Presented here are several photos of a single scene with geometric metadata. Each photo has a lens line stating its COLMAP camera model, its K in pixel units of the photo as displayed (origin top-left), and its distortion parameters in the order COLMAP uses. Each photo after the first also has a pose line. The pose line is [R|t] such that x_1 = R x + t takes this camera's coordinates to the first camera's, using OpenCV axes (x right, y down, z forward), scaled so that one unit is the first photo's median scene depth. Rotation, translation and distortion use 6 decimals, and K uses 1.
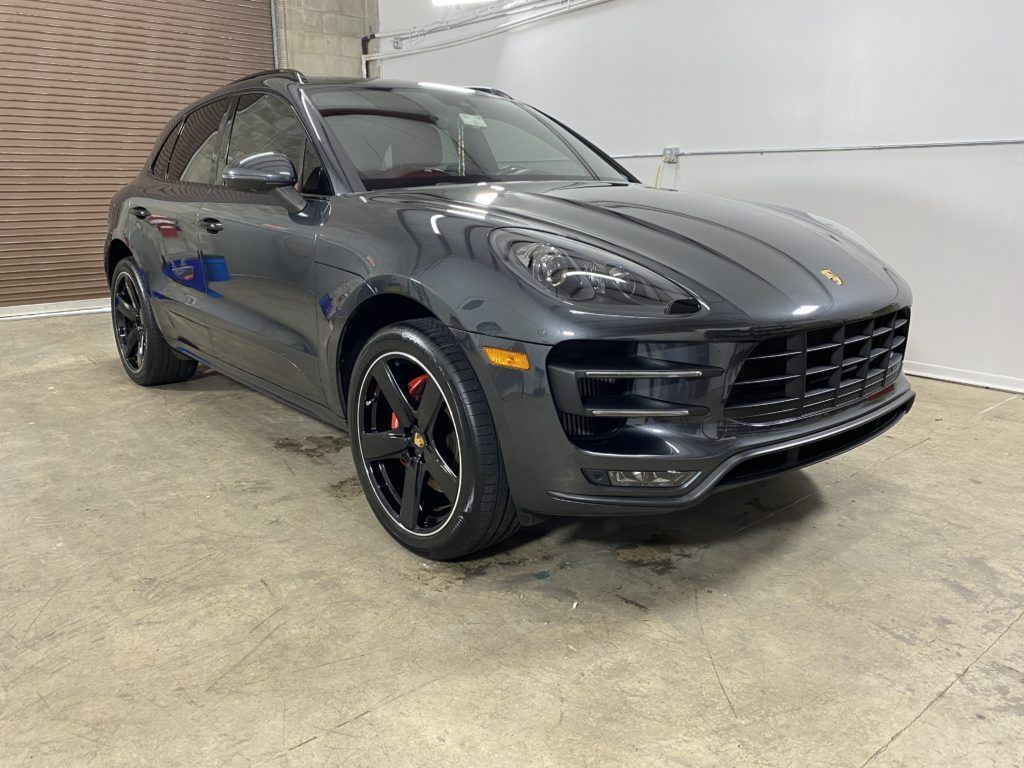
lens RADIAL K [[788.3, 0, 509.4], [0, 788.3, 384.8], [0, 0, 1]] dist [0.006172, -0.002744]
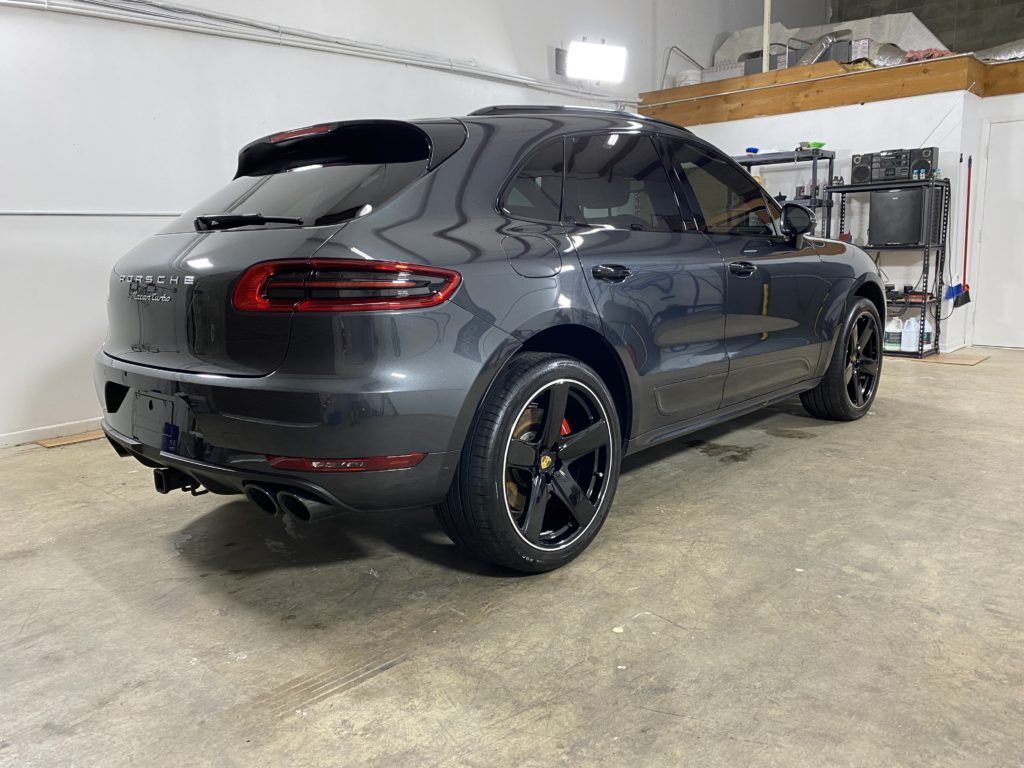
lens RADIAL K [[788.2, 0, 521.5], [0, 788.2, 386.7], [0, 0, 1]] dist [0.007072, -0.002971]
pose [[-0.129553, -0.173402, 0.976293, -1.676335], [0.268685, 0.941616, 0.202898, -0.419133], [-0.954476, 0.288601, -0.075398, 1.706339]]
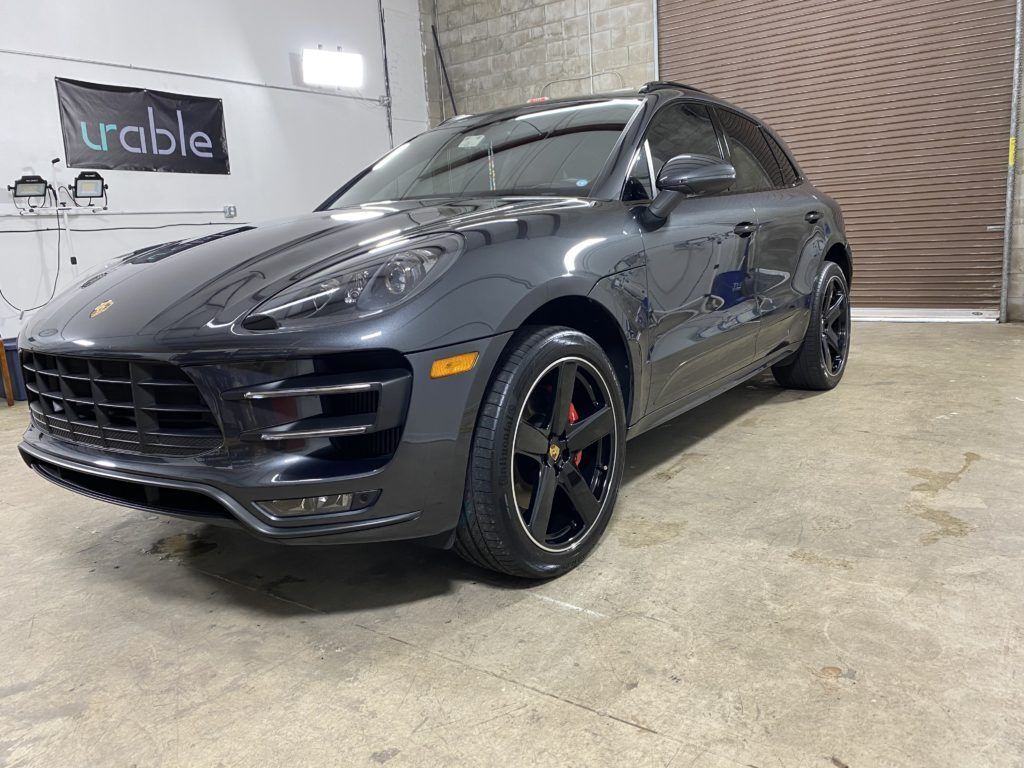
lens RADIAL K [[788.0, 0, 516.2], [0, 788.0, 382.2], [0, 0, 1]] dist [0.008388, -0.007259]
pose [[0.231277, 0.171786, -0.957601, 1.178822], [-0.182179, 0.974524, 0.130823, -0.217887], [0.955679, 0.144199, 0.256681, 1.021337]]
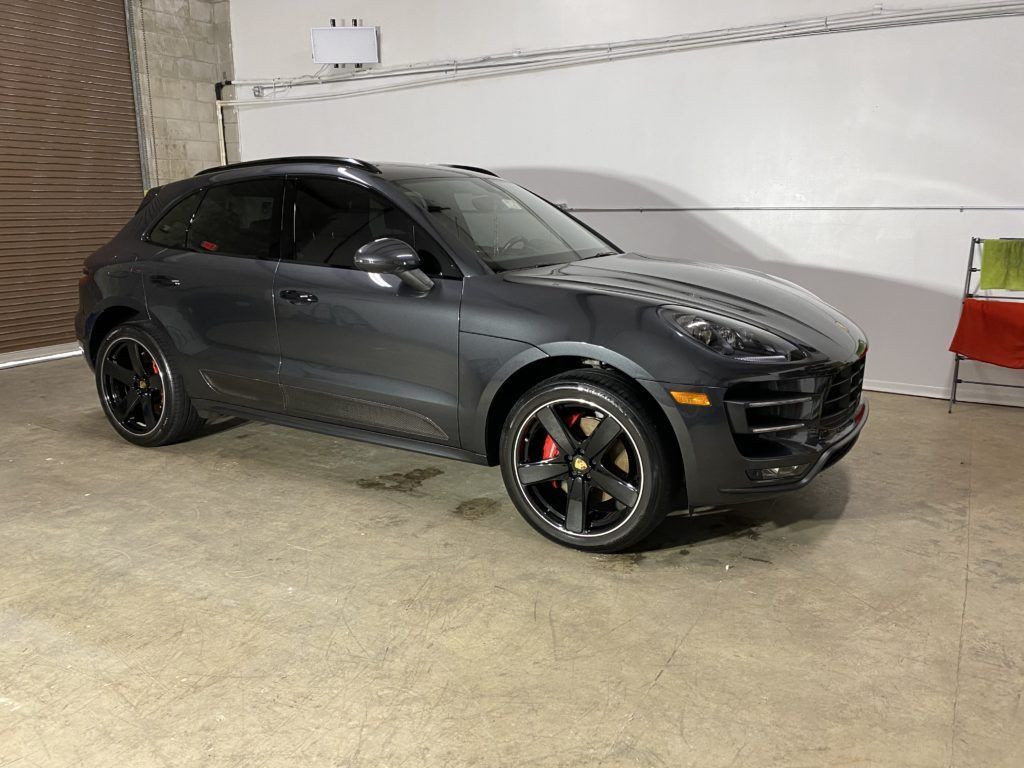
lens RADIAL K [[787.6, 0, 505.9], [0, 787.6, 384.0], [0, 0, 1]] dist [0.010066, -0.006959]
pose [[0.945546, -0.075455, 0.316621, -0.563159], [0.082288, 0.996575, -0.008243, -0.055210], [-0.314914, 0.033848, 0.948516, -0.184663]]
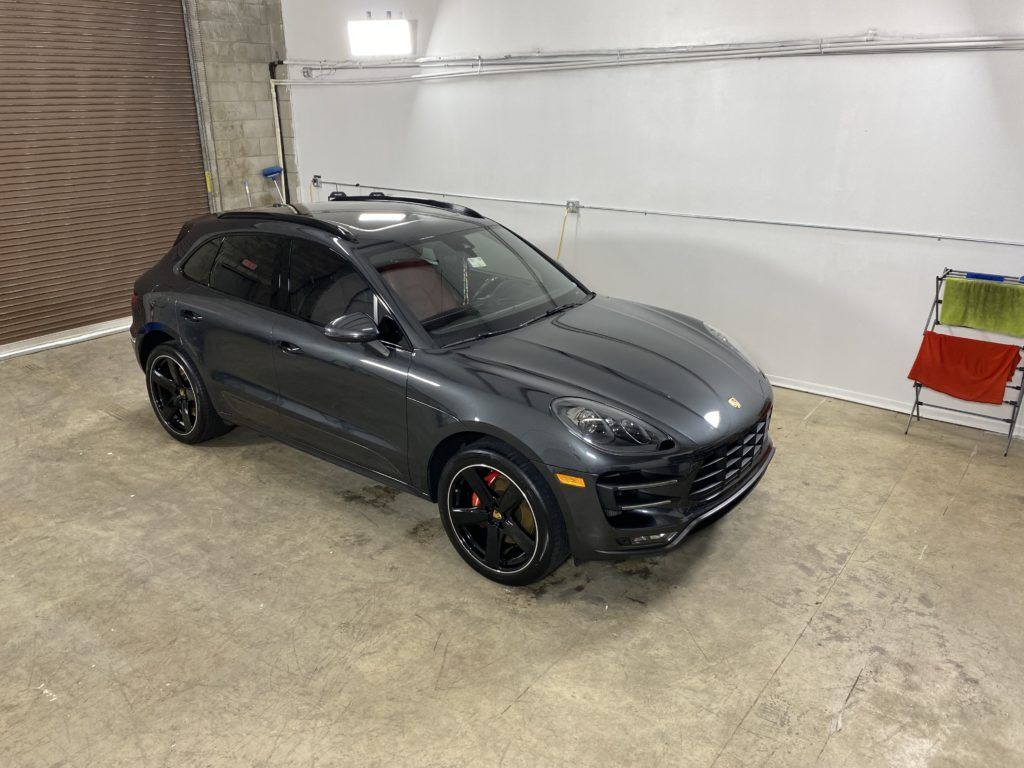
lens RADIAL K [[787.1, 0, 510.9], [0, 787.1, 386.3], [0, 0, 1]] dist [0.004704, 0.000717]
pose [[0.977476, -0.078287, 0.195988, -0.336124], [0.056370, 0.991763, 0.115015, -0.329177], [-0.203378, -0.101377, 0.973838, -0.477912]]
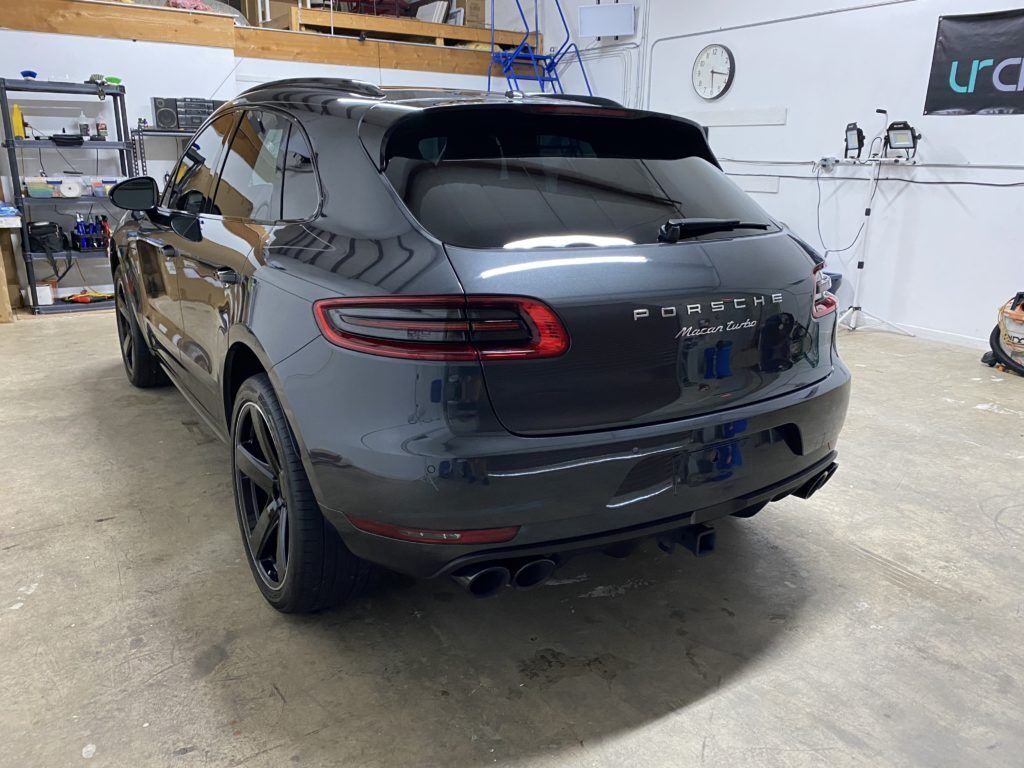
lens RADIAL K [[789.4, 0, 509.0], [0, 789.4, 380.9], [0, 0, 1]] dist [0.007346, -0.004667]
pose [[-0.990950, -0.052107, 0.123705, -0.621346], [0.017082, 0.865133, 0.501252, -0.776963], [-0.133140, 0.498828, -0.856413, 2.696837]]
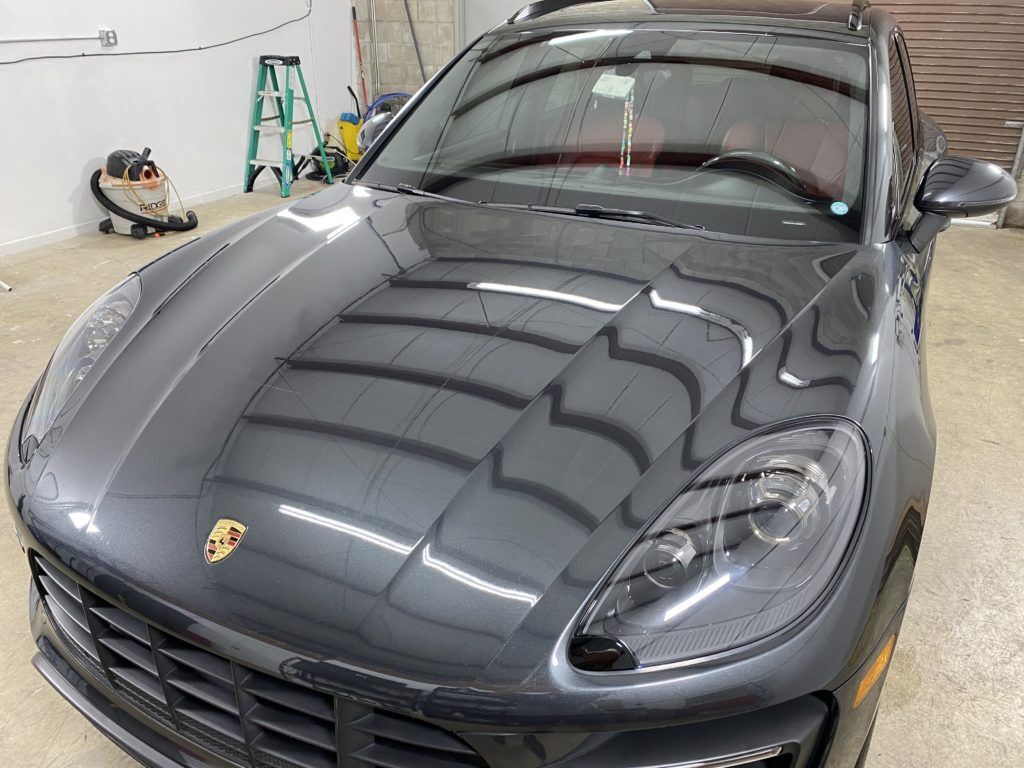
lens RADIAL K [[787.8, 0, 509.8], [0, 787.8, 388.0], [0, 0, 1]] dist [0.007016, -0.003470]
pose [[0.384122, 0.408544, -0.827975, 0.721089], [-0.235348, 0.910476, 0.340067, -0.373848], [0.892783, 0.064236, 0.445884, 0.764098]]
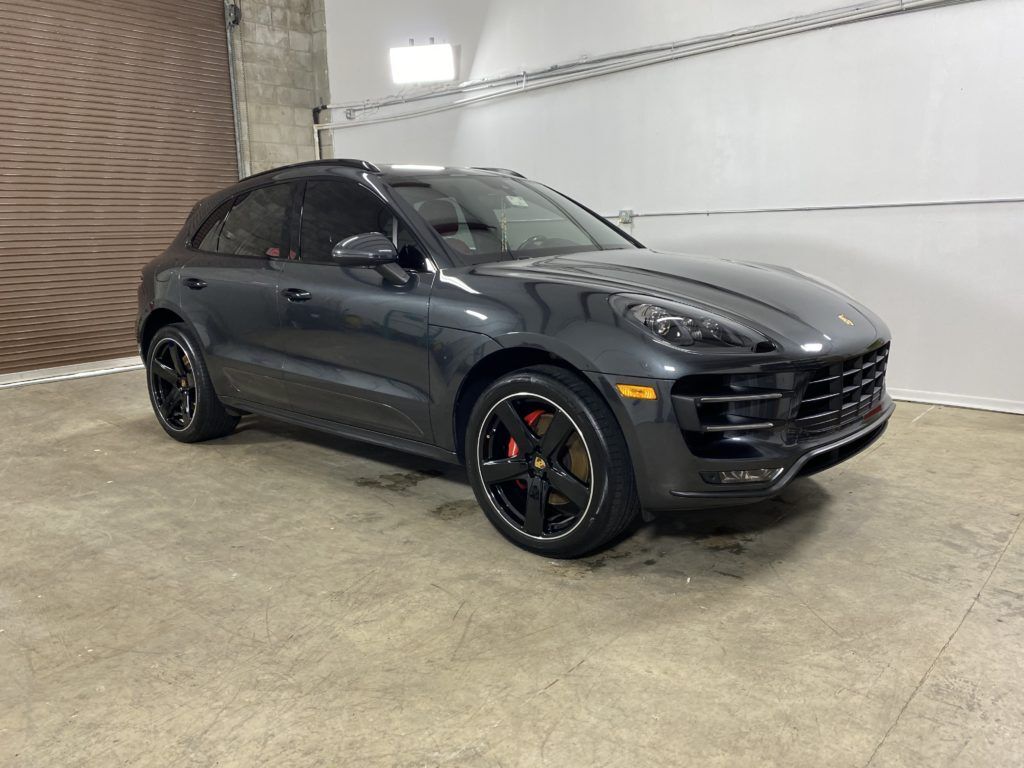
lens RADIAL K [[787.8, 0, 509.8], [0, 787.8, 388.0], [0, 0, 1]] dist [0.007016, -0.003470]
pose [[0.988389, -0.052415, 0.142615, -0.294178], [0.059823, 0.997047, -0.048158, 0.007796], [-0.139670, 0.056131, 0.988606, -0.202650]]
